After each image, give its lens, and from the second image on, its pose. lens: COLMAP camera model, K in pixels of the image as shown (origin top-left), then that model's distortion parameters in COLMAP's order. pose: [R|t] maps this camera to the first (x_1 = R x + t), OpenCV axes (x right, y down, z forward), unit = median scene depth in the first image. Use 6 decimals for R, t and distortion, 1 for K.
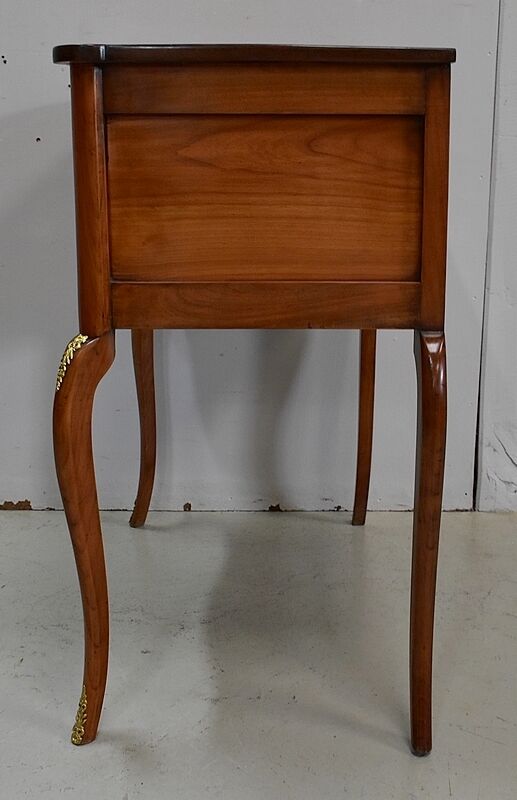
lens RADIAL K [[892.2, 0, 258.6], [0, 892.2, 400.4], [0, 0, 1]] dist [-0.072710, 0.000000]
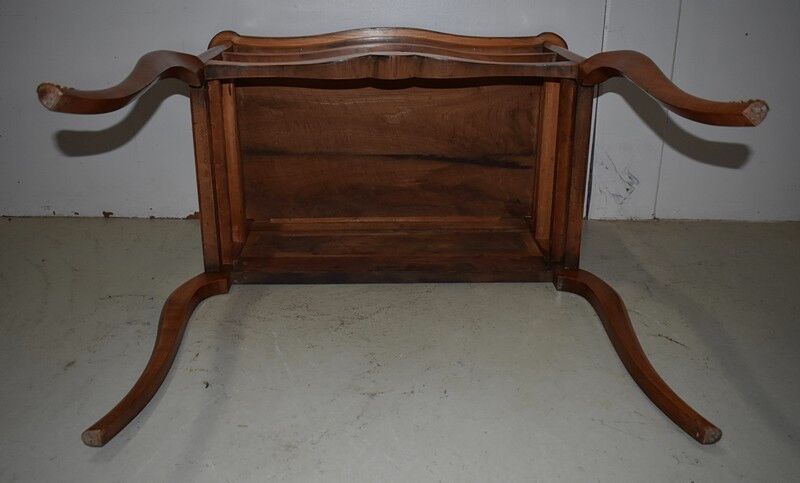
lens RADIAL K [[655.6, 0, 399.2], [0, 655.6, 240.2], [0, 0, 1]] dist [-0.004793, -0.000258]
pose [[0.999996, -0.001083, -0.002739, -0.012604], [0.001497, 0.987703, 0.156334, 0.024940], [0.002536, -0.156338, 0.987700, 0.217338]]
